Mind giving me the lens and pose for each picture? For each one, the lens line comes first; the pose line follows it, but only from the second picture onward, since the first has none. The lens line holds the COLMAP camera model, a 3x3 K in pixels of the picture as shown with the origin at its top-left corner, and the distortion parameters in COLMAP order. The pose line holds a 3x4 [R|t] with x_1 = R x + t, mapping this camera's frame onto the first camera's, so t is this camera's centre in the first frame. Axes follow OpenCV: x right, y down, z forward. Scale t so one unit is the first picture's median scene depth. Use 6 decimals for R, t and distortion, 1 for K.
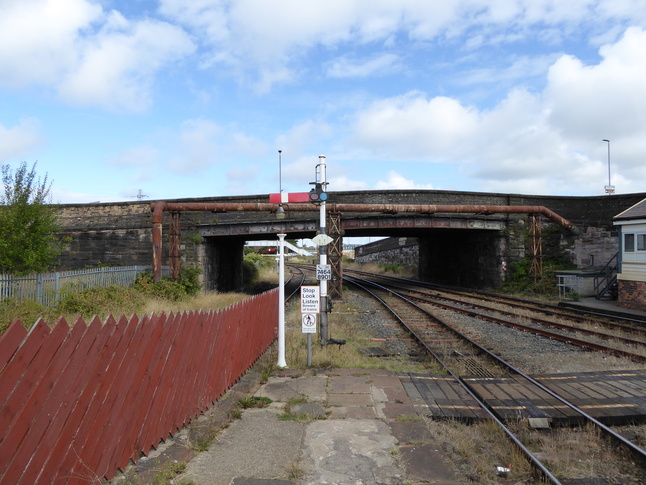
lens RADIAL K [[462.1, 0, 322.9], [0, 462.1, 244.4], [0, 0, 1]] dist [0.046863, 0.002813]
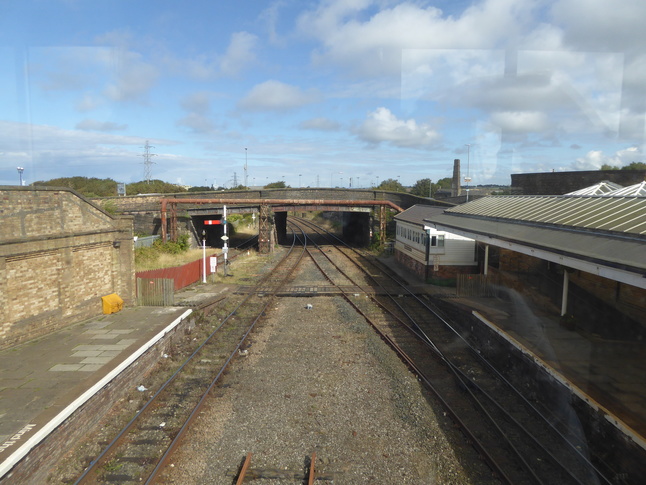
lens RADIAL K [[462.1, 0, 323.0], [0, 462.1, 240.9], [0, 0, 1]] dist [0.046863, 0.002813]
pose [[0.999849, 0.010344, -0.013961, 0.256859], [-0.008594, 0.992737, 0.119995, -0.136535], [0.015101, -0.119857, 0.992676, -0.706972]]
